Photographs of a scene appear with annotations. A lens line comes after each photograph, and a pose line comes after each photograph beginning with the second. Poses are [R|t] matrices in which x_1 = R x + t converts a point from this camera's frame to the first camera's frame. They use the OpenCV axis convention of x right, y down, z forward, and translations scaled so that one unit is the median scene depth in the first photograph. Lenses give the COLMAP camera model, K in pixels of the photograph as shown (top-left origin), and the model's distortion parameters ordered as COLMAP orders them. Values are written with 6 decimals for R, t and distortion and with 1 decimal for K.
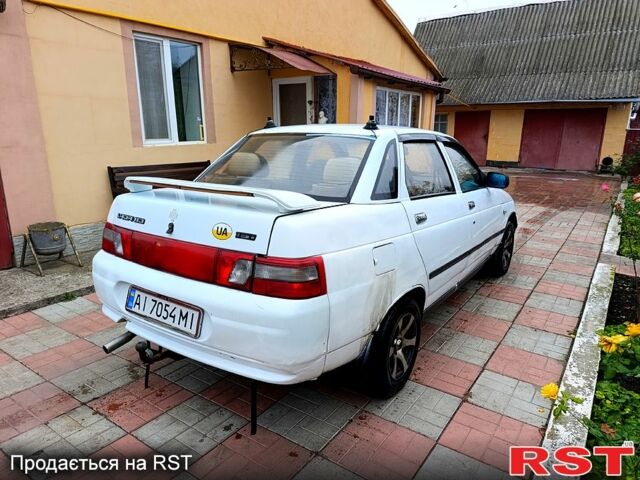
lens RADIAL K [[435.5, 0, 319.3], [0, 435.5, 241.8], [0, 0, 1]] dist [0.033609, -0.027534]
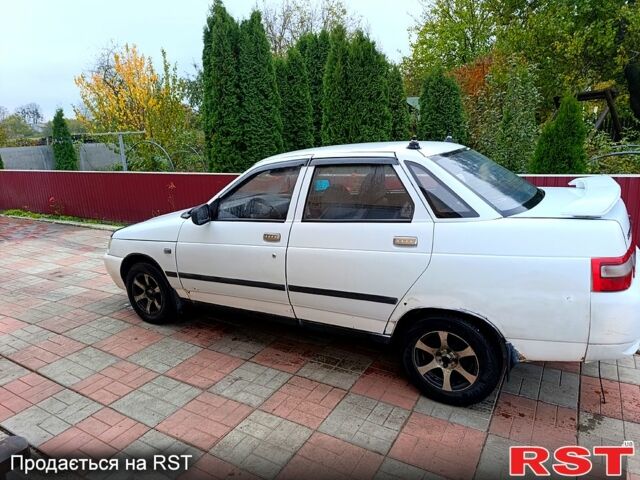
lens RADIAL K [[435.5, 0, 322.0], [0, 435.5, 237.0], [0, 0, 1]] dist [0.033609, -0.027534]
pose [[-0.084358, -0.230499, 0.969409, -0.799052], [0.283287, 0.927183, 0.245111, -0.289664], [-0.955318, 0.295298, -0.012918, 0.991615]]
